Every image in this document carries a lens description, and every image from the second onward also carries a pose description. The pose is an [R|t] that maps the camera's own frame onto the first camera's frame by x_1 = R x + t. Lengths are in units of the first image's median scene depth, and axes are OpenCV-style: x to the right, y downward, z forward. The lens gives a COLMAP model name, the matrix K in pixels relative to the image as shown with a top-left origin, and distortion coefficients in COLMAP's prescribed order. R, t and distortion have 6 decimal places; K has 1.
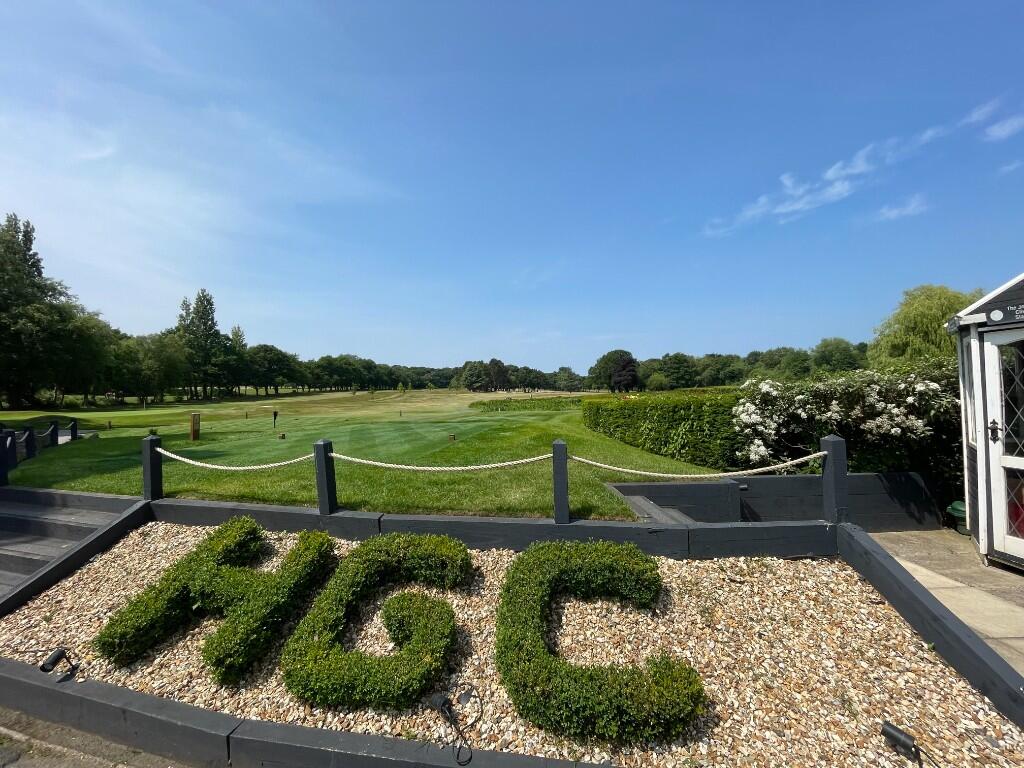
lens RADIAL K [[389.8, 0, 512.0], [0, 389.8, 384.0], [0, 0, 1]] dist [-0.028622, -0.000030]
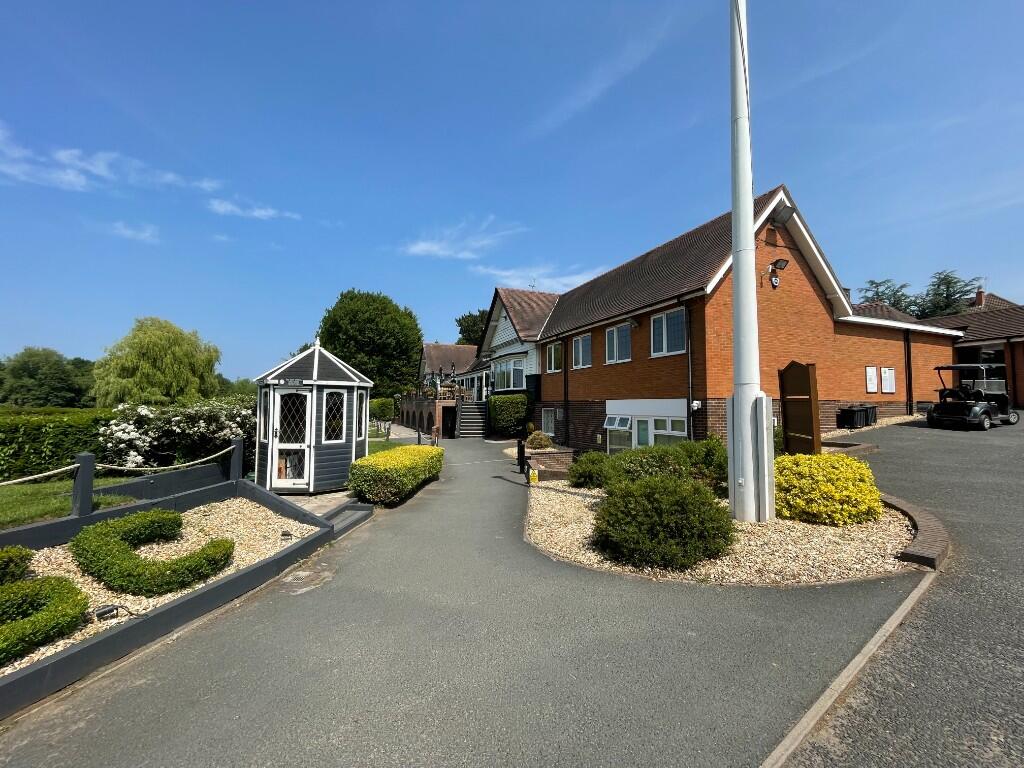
lens RADIAL K [[409.6, 0, 512.0], [0, 409.6, 384.0], [0, 0, 1]] dist [-0.000246, -0.000106]
pose [[-0.010945, 0.076398, 0.997017, -0.825507], [-0.026251, 0.996711, -0.076662, -0.010192], [-0.999595, -0.027012, -0.008903, -0.268346]]
